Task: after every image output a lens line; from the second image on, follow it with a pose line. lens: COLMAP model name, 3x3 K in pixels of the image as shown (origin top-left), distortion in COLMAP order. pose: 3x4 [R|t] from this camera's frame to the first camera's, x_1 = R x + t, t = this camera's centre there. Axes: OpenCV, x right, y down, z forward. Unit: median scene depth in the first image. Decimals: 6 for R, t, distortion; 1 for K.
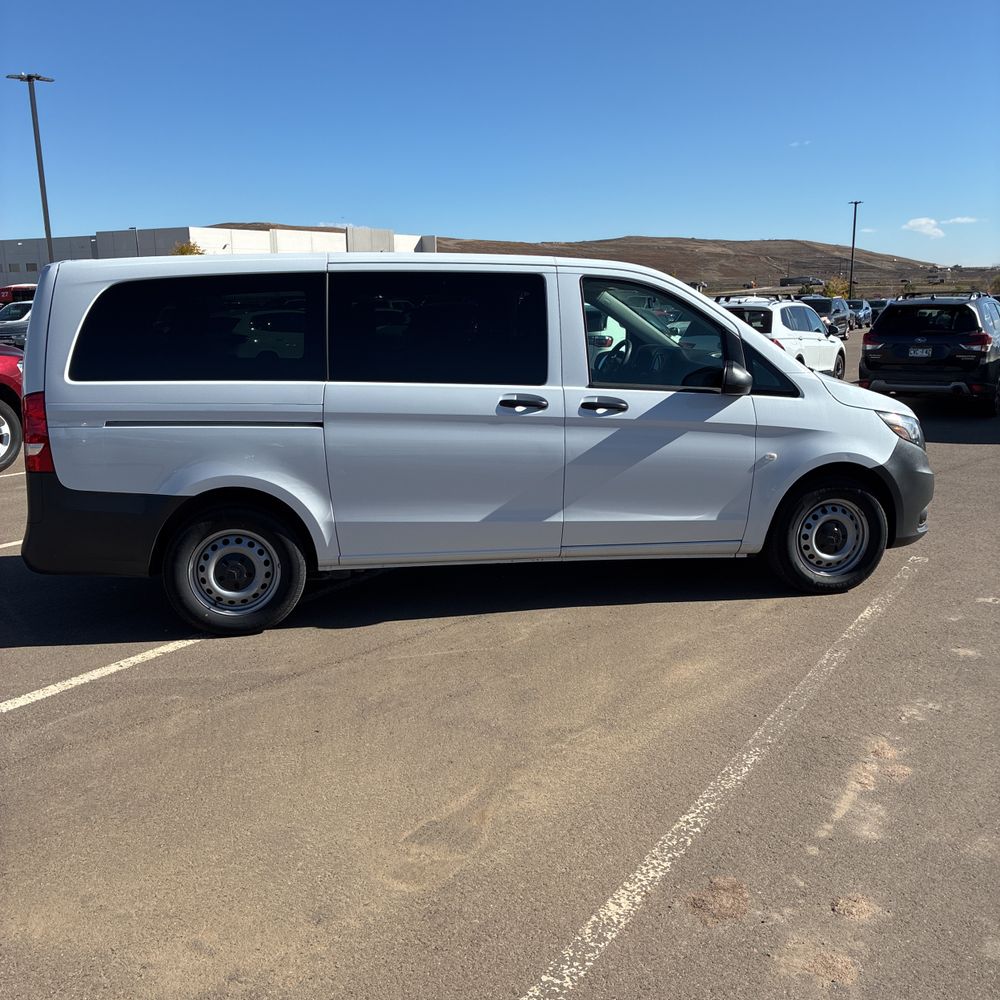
lens RADIAL K [[1004.1, 0, 503.4], [0, 1004.1, 502.8], [0, 0, 1]] dist [0.042312, -0.027532]
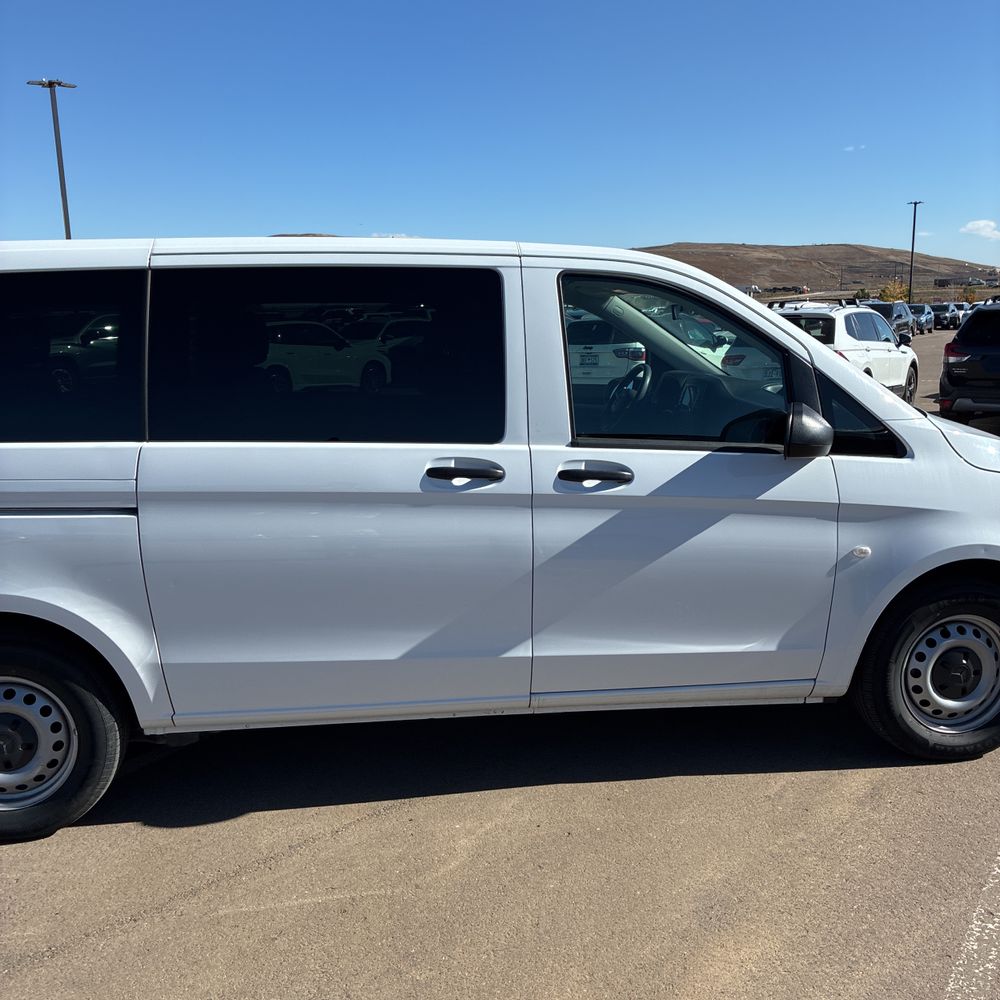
lens RADIAL K [[1003.9, 0, 497.1], [0, 1003.9, 498.2], [0, 0, 1]] dist [0.024719, -0.002294]
pose [[0.998530, 0.001827, -0.054168, 0.072569], [-0.002443, 0.999933, -0.011307, -0.074588], [0.054144, 0.011423, 0.998468, 0.365760]]
